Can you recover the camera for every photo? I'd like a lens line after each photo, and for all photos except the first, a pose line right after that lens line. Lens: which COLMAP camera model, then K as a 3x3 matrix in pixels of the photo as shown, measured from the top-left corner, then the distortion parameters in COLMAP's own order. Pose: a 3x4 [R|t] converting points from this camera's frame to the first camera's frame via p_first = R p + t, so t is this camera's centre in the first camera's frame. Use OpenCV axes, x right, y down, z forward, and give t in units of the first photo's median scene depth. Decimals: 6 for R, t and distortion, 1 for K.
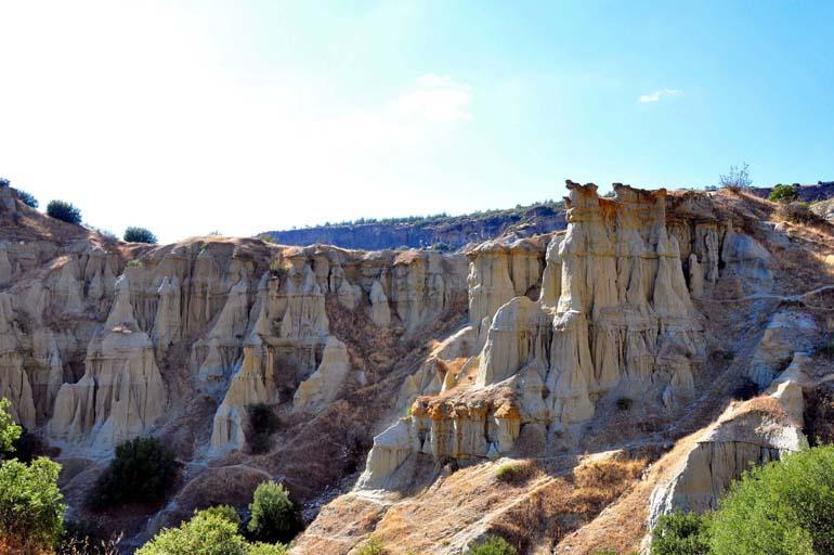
lens RADIAL K [[666.4, 0, 427.9], [0, 666.4, 280.0], [0, 0, 1]] dist [-0.156228, 0.138748]
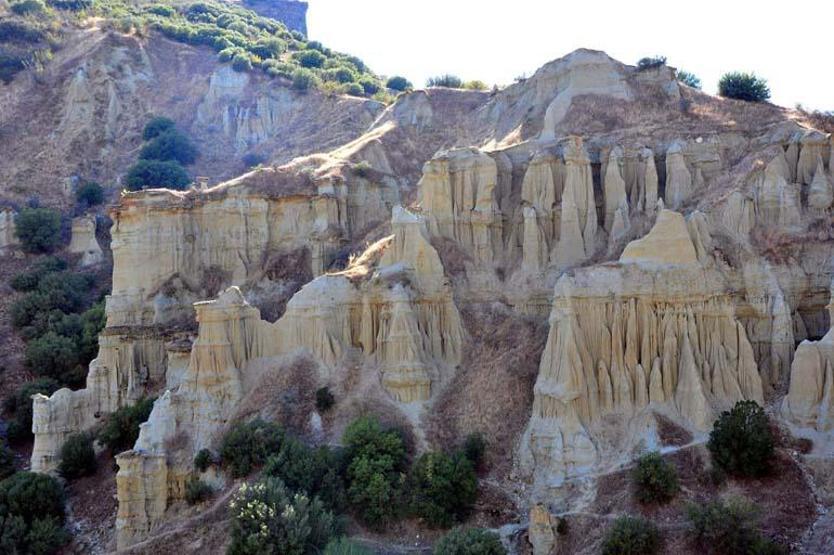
lens RADIAL K [[904.4, 0, 417.0], [0, 904.4, 277.5], [0, 0, 1]] dist [-0.020989, 0.229344]
pose [[0.703294, -0.036978, -0.709937, -0.156767], [0.108207, 0.992578, 0.055495, 0.003083], [0.702616, -0.115849, 0.702076, 0.070132]]
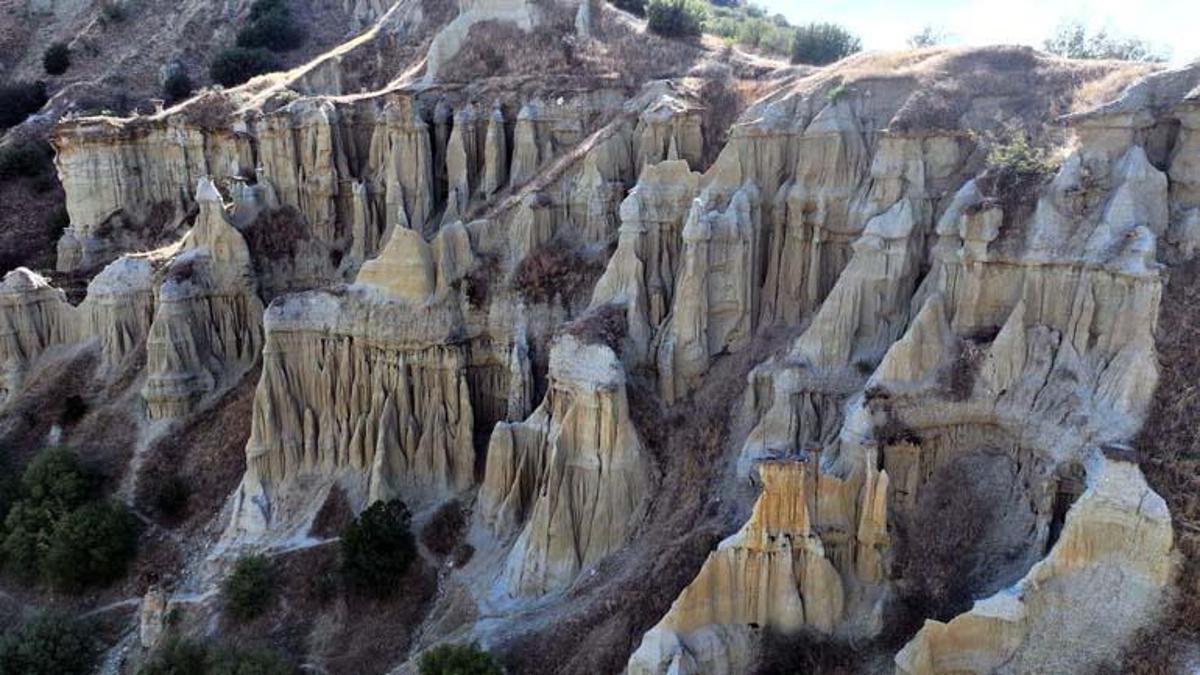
lens RADIAL K [[842.1, 0, 600.0], [0, 842.1, 337.5], [0, 0, 1]] dist [0.017938, 0.000852]
pose [[0.536605, 0.204690, -0.818631, 0.010458], [0.099765, 0.947940, 0.302418, -0.082413], [0.837915, -0.243950, 0.488248, 0.642860]]
